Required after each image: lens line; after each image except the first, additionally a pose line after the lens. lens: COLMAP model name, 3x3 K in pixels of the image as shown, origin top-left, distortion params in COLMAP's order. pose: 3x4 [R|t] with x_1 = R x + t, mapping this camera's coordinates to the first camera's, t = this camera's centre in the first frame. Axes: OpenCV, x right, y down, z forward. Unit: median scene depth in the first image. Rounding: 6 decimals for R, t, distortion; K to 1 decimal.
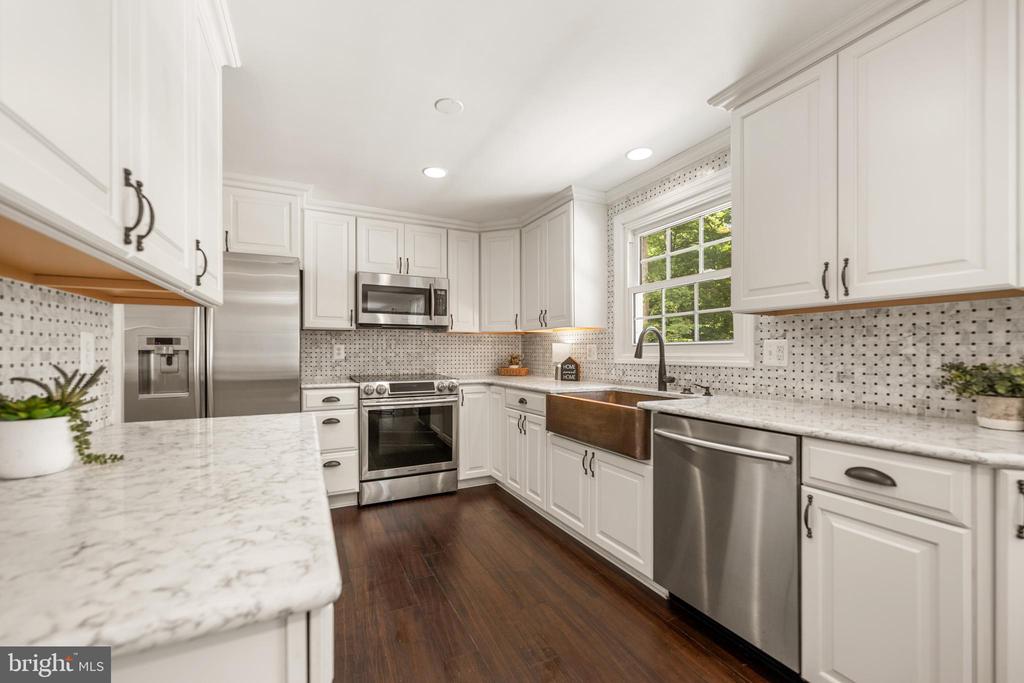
lens RADIAL K [[413.4, 0, 510.5], [0, 413.4, 347.2], [0, 0, 1]] dist [-0.000106, 0.000223]
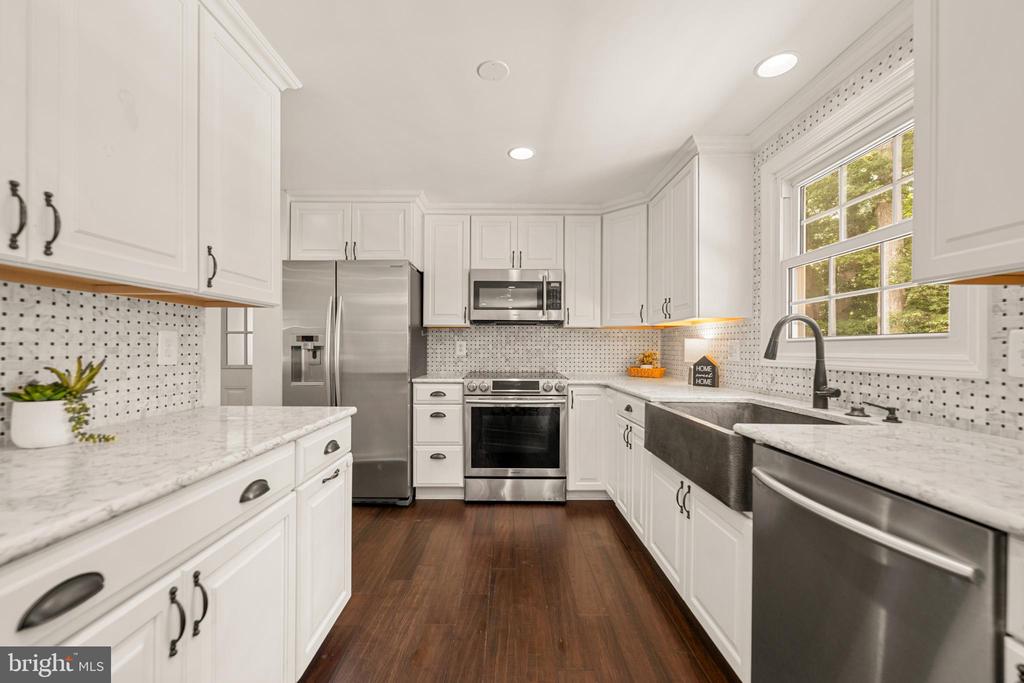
lens RADIAL K [[413.4, 0, 510.8], [0, 413.4, 344.9], [0, 0, 1]] dist [-0.000106, 0.000223]
pose [[0.895276, 0.001342, -0.445509, 0.191034], [-0.000532, 0.999998, 0.001944, 0.000915], [0.445511, -0.001504, 0.895275, 0.153206]]
